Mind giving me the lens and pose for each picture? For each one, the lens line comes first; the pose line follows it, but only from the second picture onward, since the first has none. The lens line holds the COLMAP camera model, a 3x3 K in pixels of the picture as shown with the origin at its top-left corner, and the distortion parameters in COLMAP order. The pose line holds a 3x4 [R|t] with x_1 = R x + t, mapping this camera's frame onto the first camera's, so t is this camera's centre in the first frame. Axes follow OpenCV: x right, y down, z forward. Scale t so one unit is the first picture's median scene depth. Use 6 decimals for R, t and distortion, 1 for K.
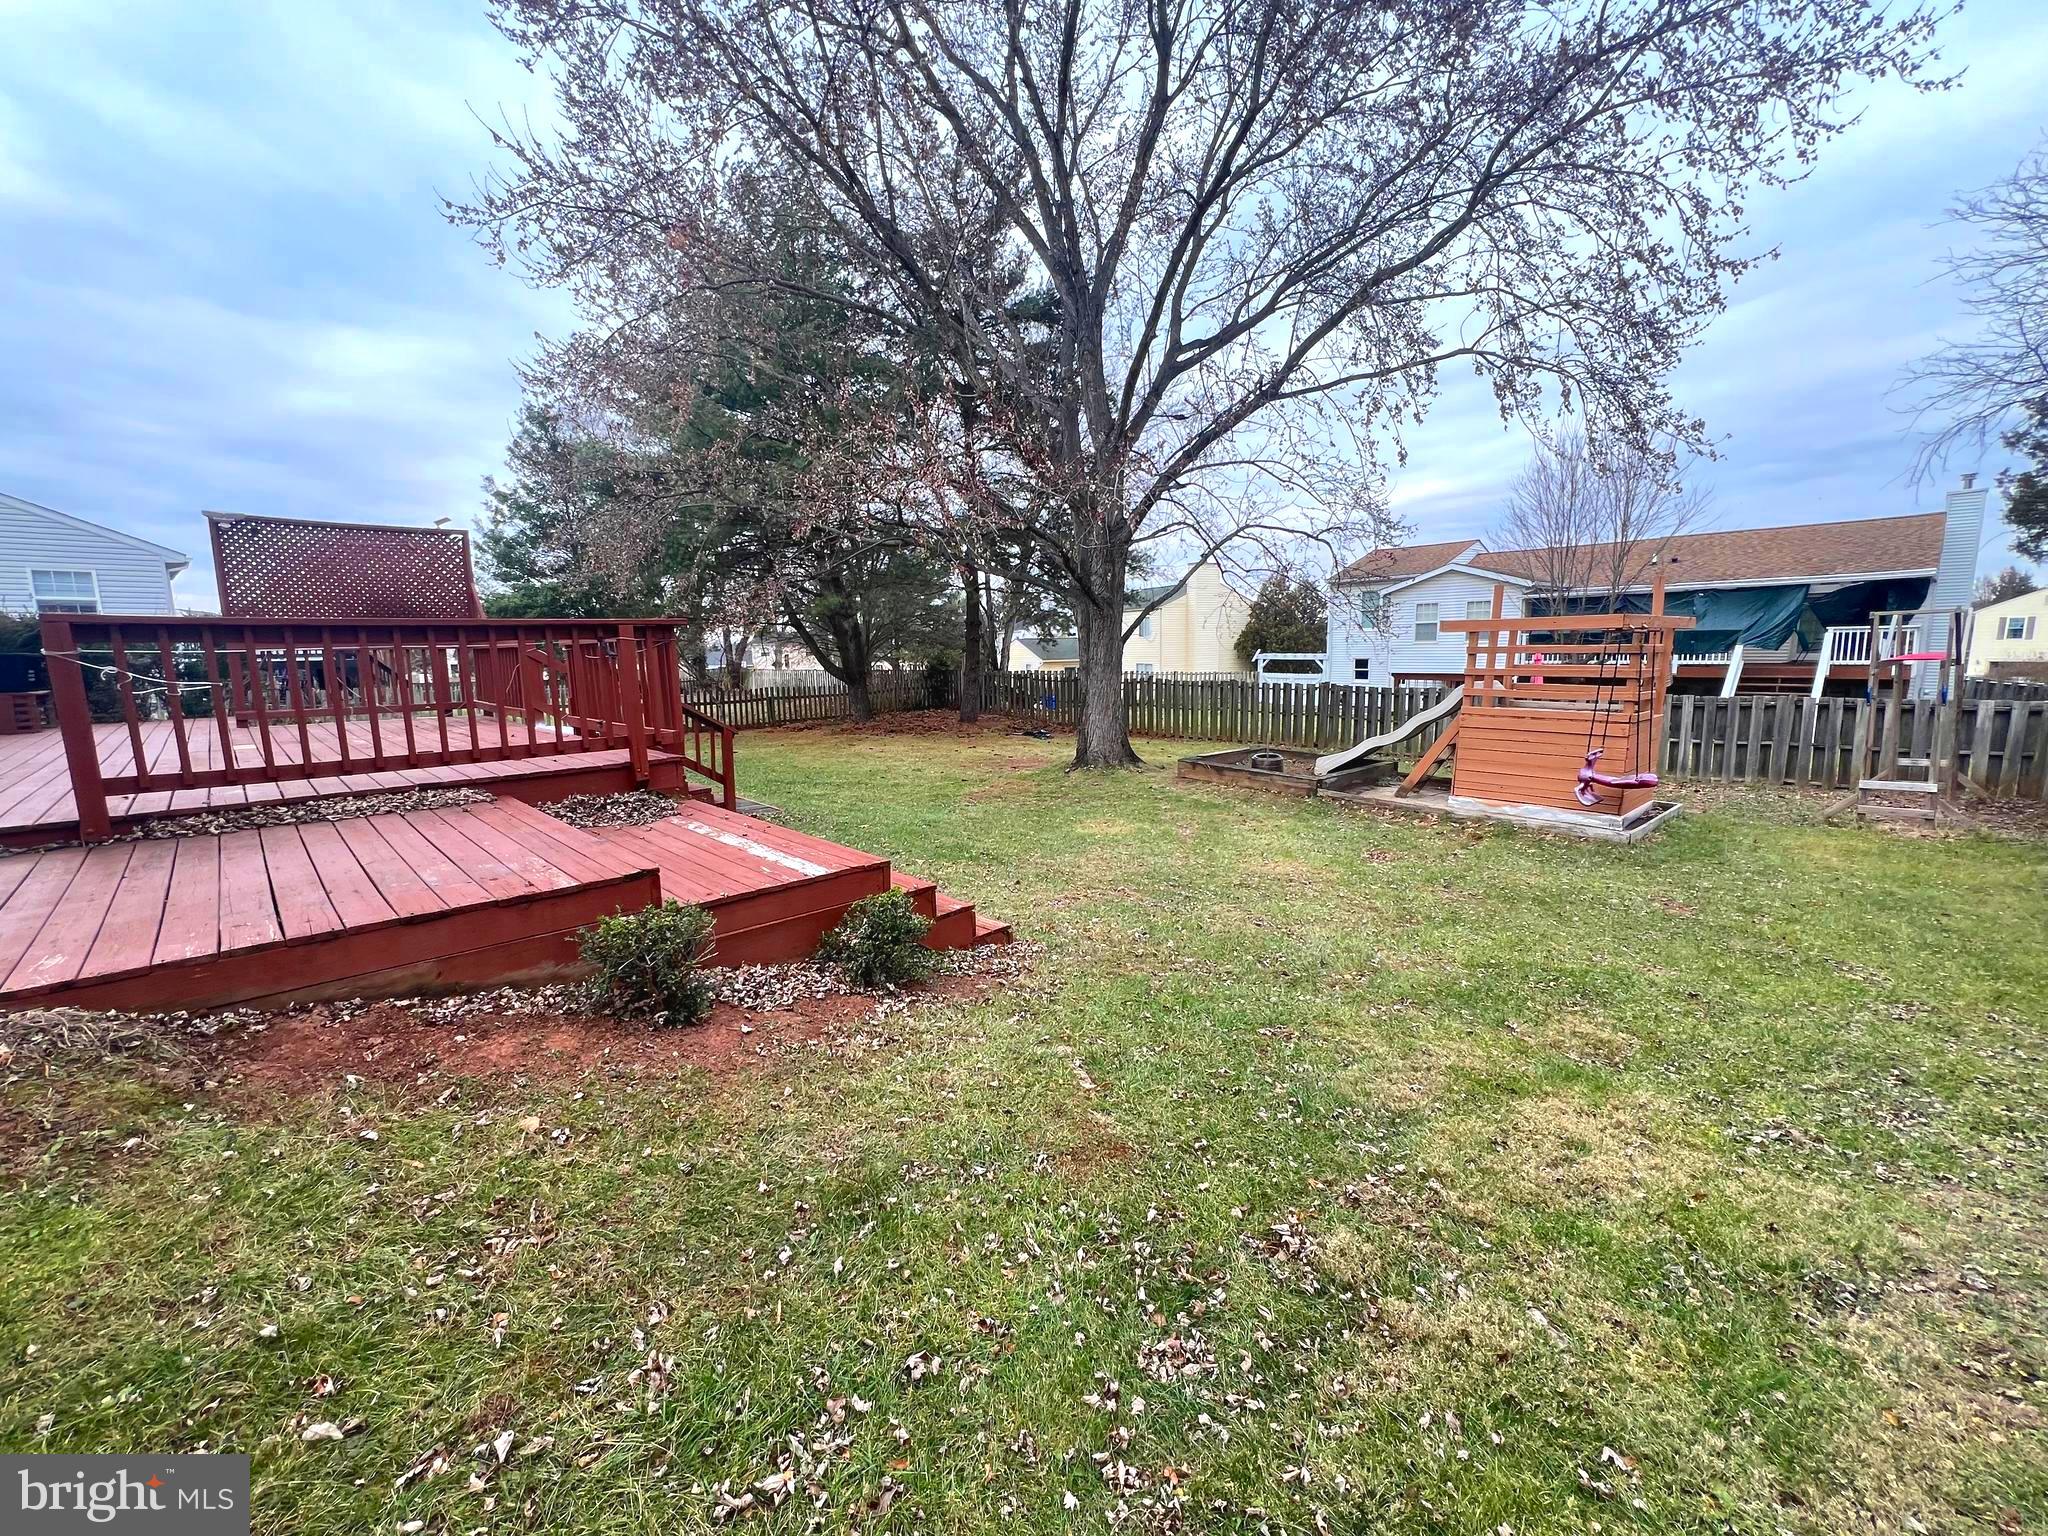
lens RADIAL K [[819.9, 0, 1018.7], [0, 819.9, 773.4], [0, 0, 1]] dist [-0.001334, -0.000460]
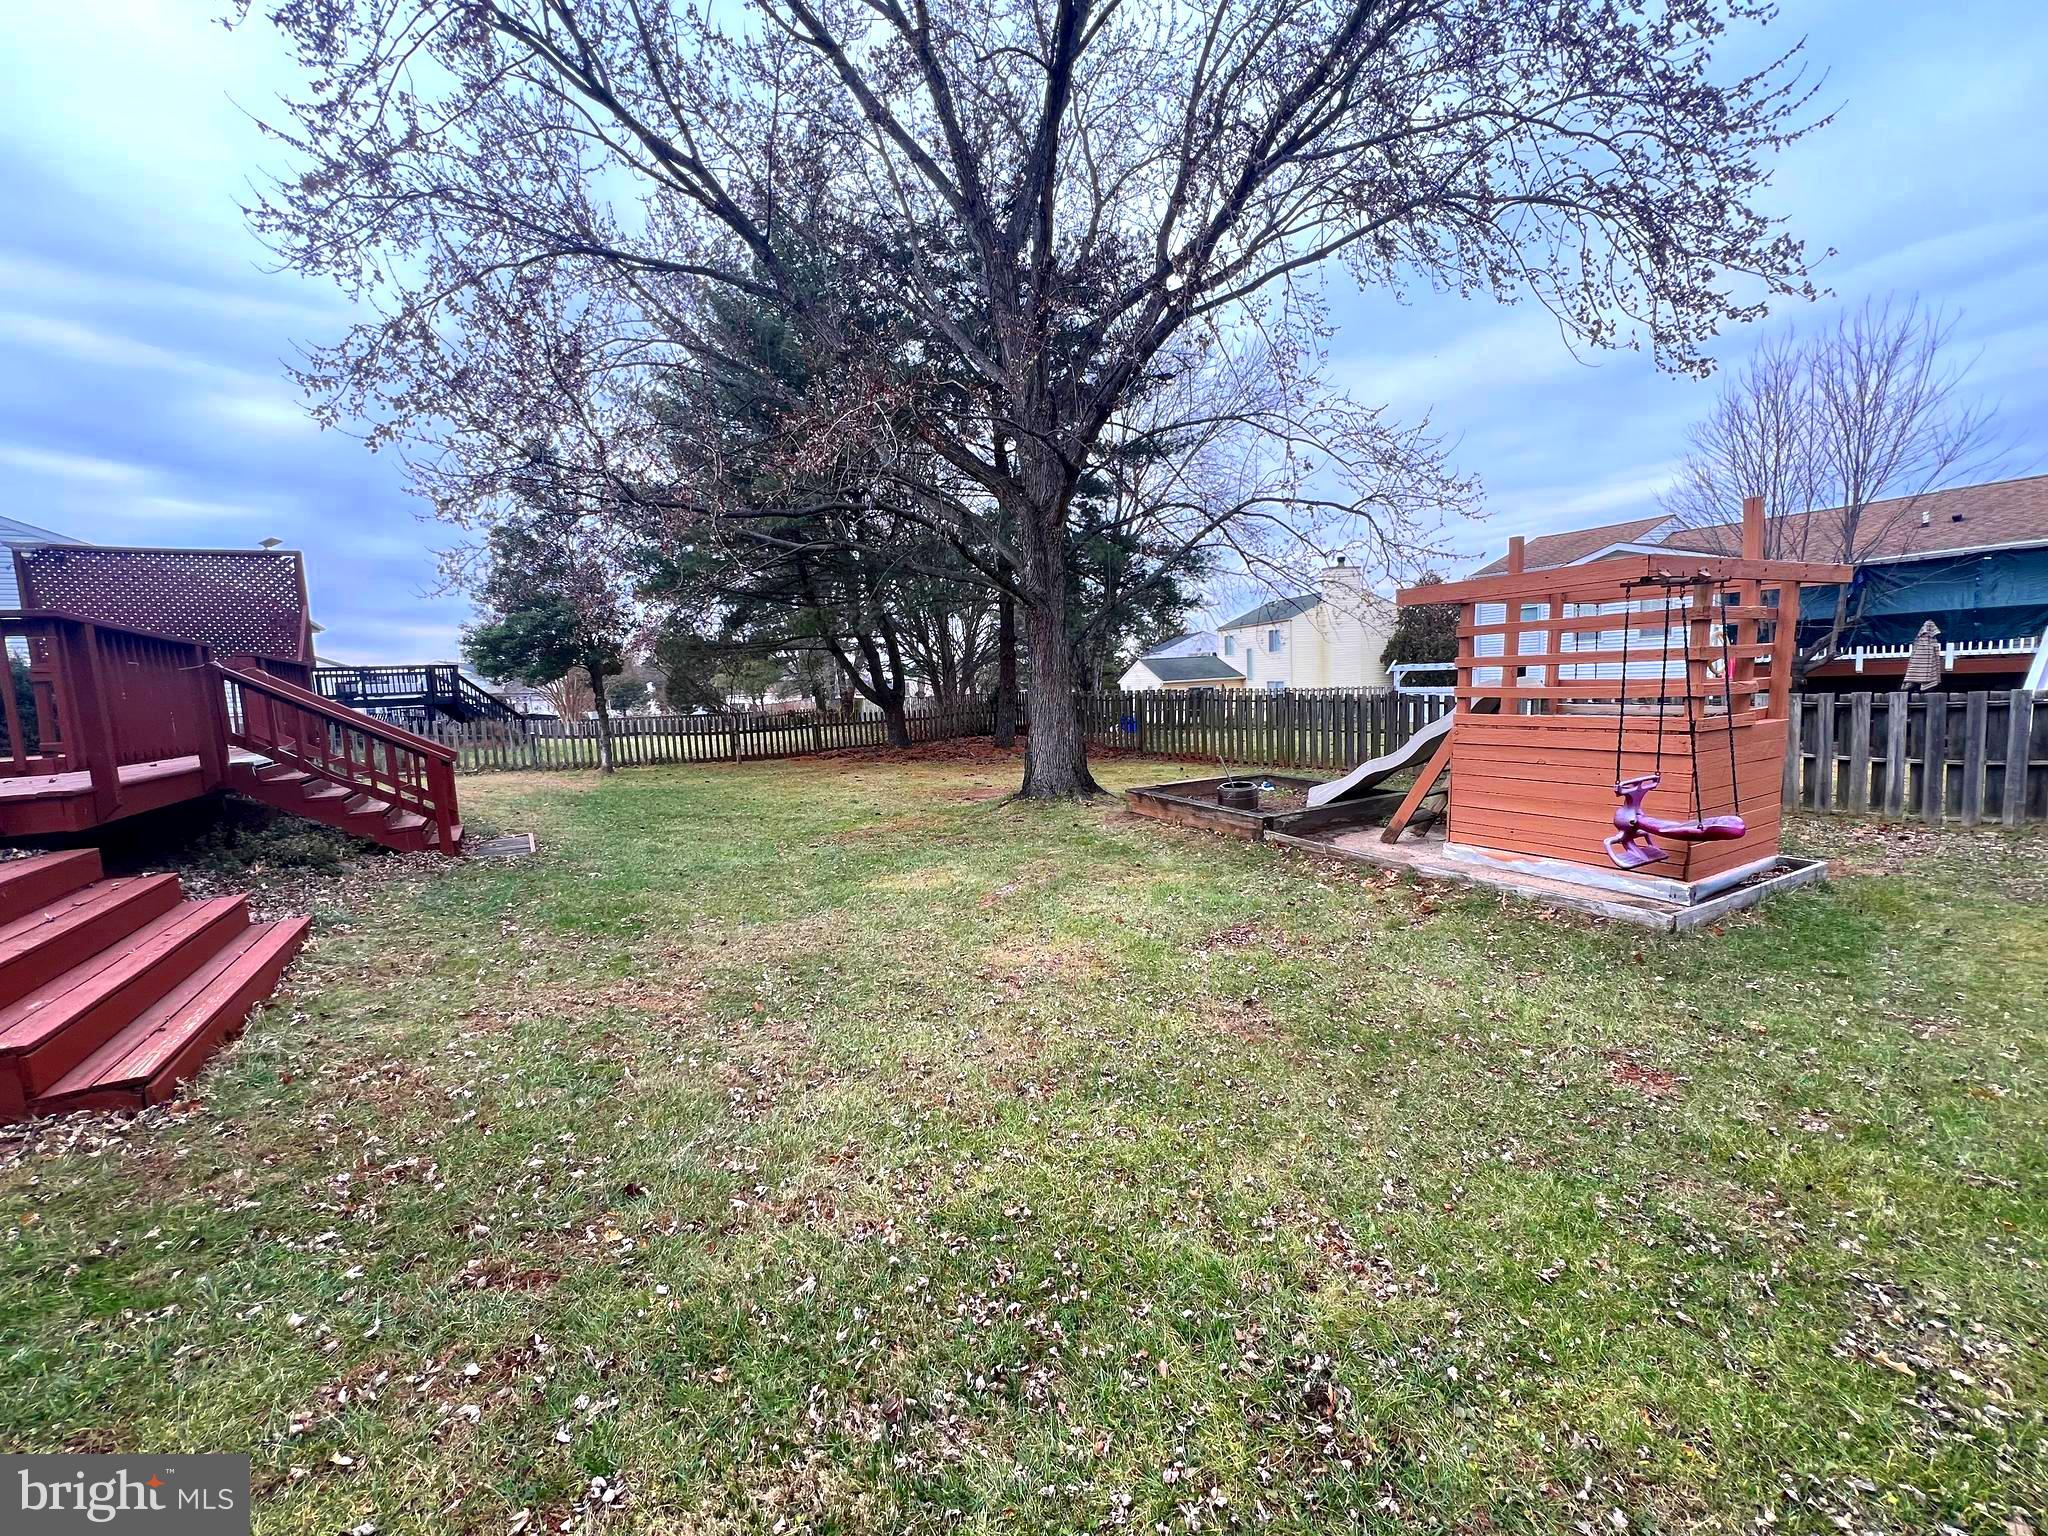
lens RADIAL K [[819.9, 0, 1030.4], [0, 819.9, 759.6], [0, 0, 1]] dist [-0.001334, -0.000460]
pose [[0.975770, -0.007616, -0.218666, 0.323459], [-0.002927, 0.998850, -0.047851, -0.009059], [0.218779, 0.047332, 0.974626, 0.234798]]
